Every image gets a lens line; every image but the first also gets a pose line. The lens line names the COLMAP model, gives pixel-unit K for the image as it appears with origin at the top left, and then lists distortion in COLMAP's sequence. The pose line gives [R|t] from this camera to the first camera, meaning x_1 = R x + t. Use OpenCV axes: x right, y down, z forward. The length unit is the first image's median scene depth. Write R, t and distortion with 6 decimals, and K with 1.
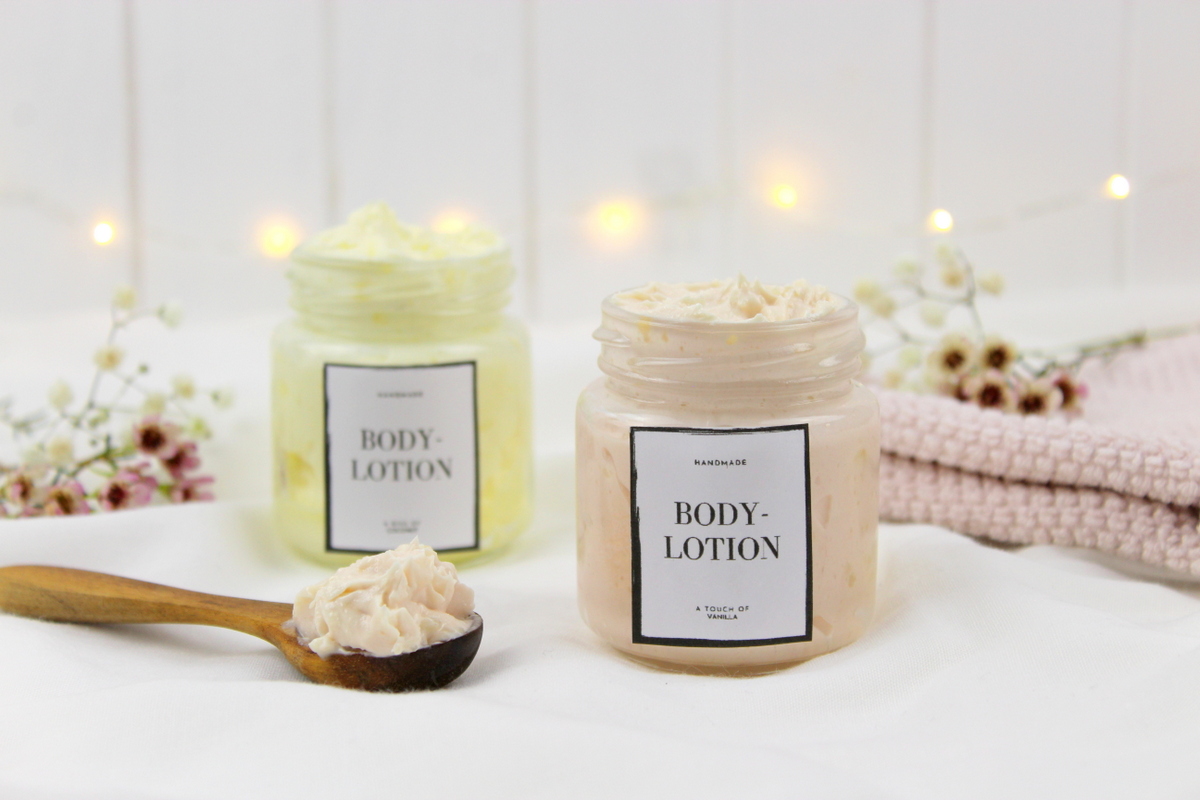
lens RADIAL K [[3079.3, 0, 597.5], [0, 3079.3, 399.0], [0, 0, 1]] dist [0.318101, 0.000000]
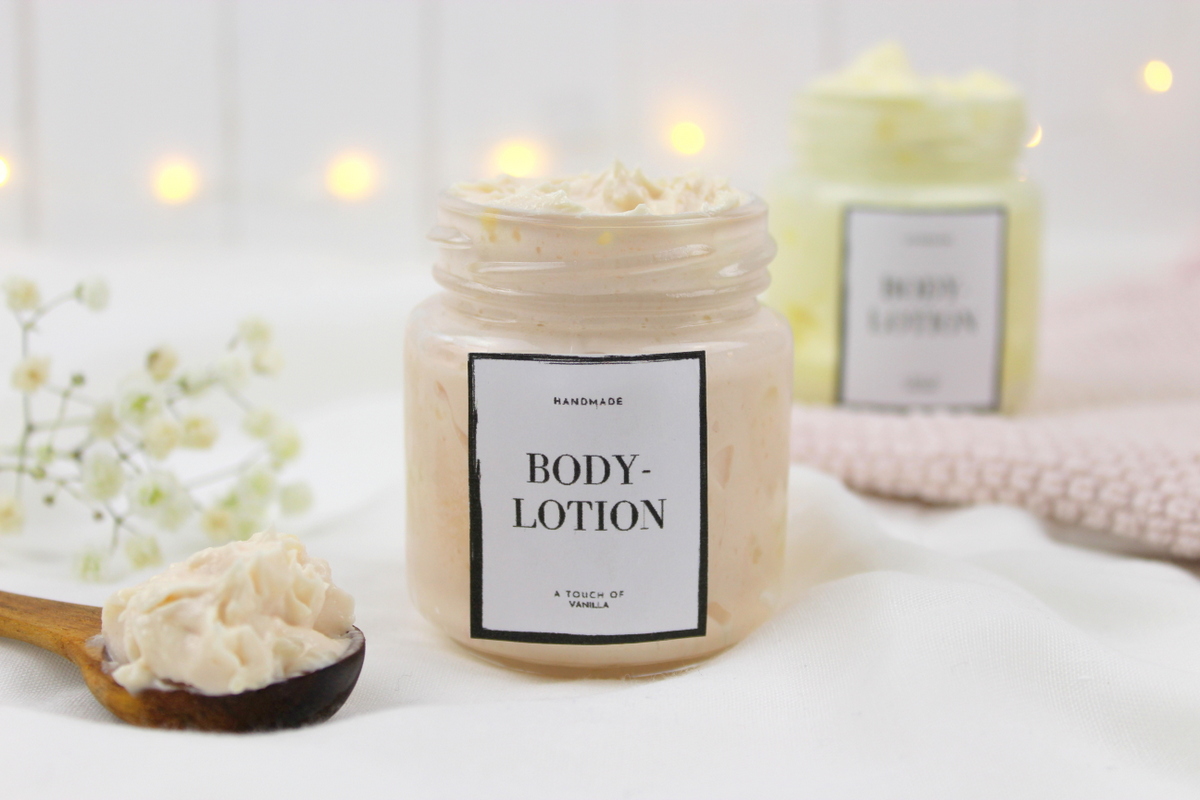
lens RADIAL K [[2104.6, 0, 608.0], [0, 2104.6, 404.5], [0, 0, 1]] dist [0.147891, 0.000000]
pose [[0.999116, 0.008181, 0.041245, 0.022733], [-0.008872, 0.999823, 0.016594, 0.012367], [-0.041102, -0.016945, 0.999011, 0.469707]]
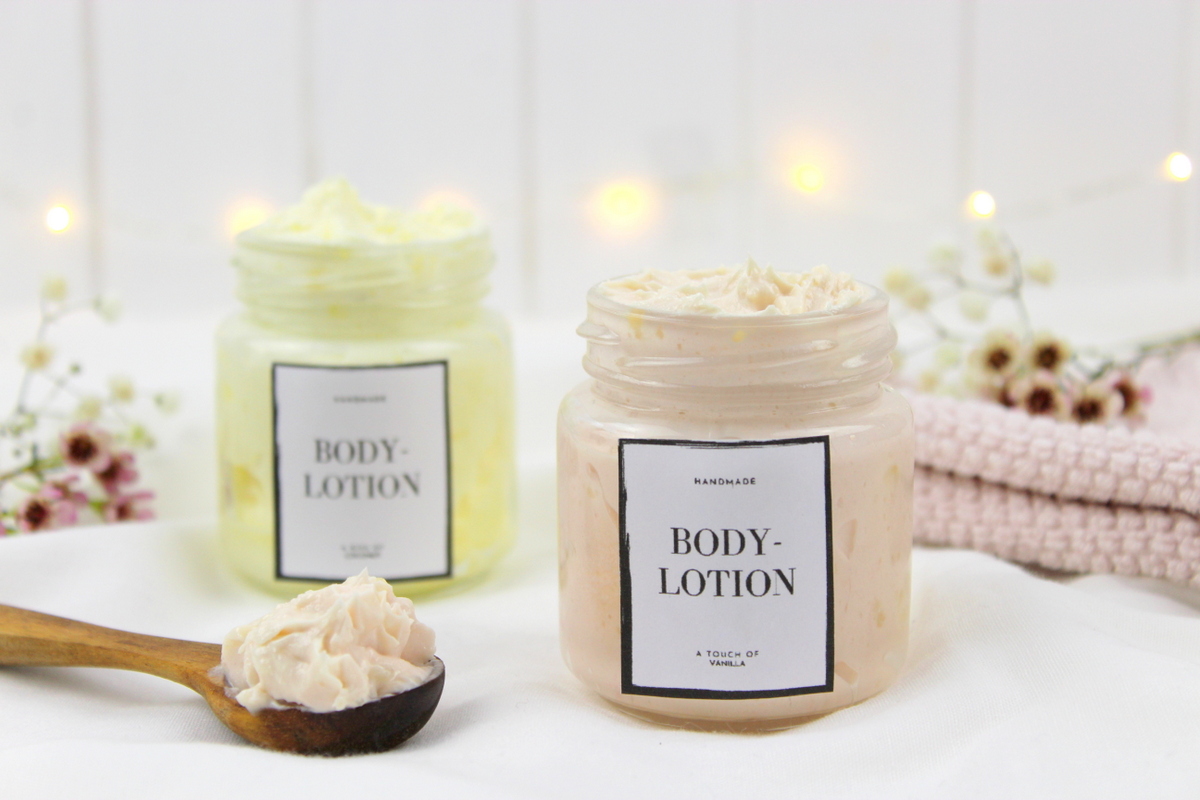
lens RADIAL K [[3079.3, 0, 591.8], [0, 3079.3, 401.6], [0, 0, 1]] dist [0.318101, 0.000000]
pose [[0.999932, 0.001124, -0.011644, 0.012685], [-0.001104, 0.999998, 0.001692, -0.002556], [0.011646, -0.001679, 0.999931, 0.148200]]
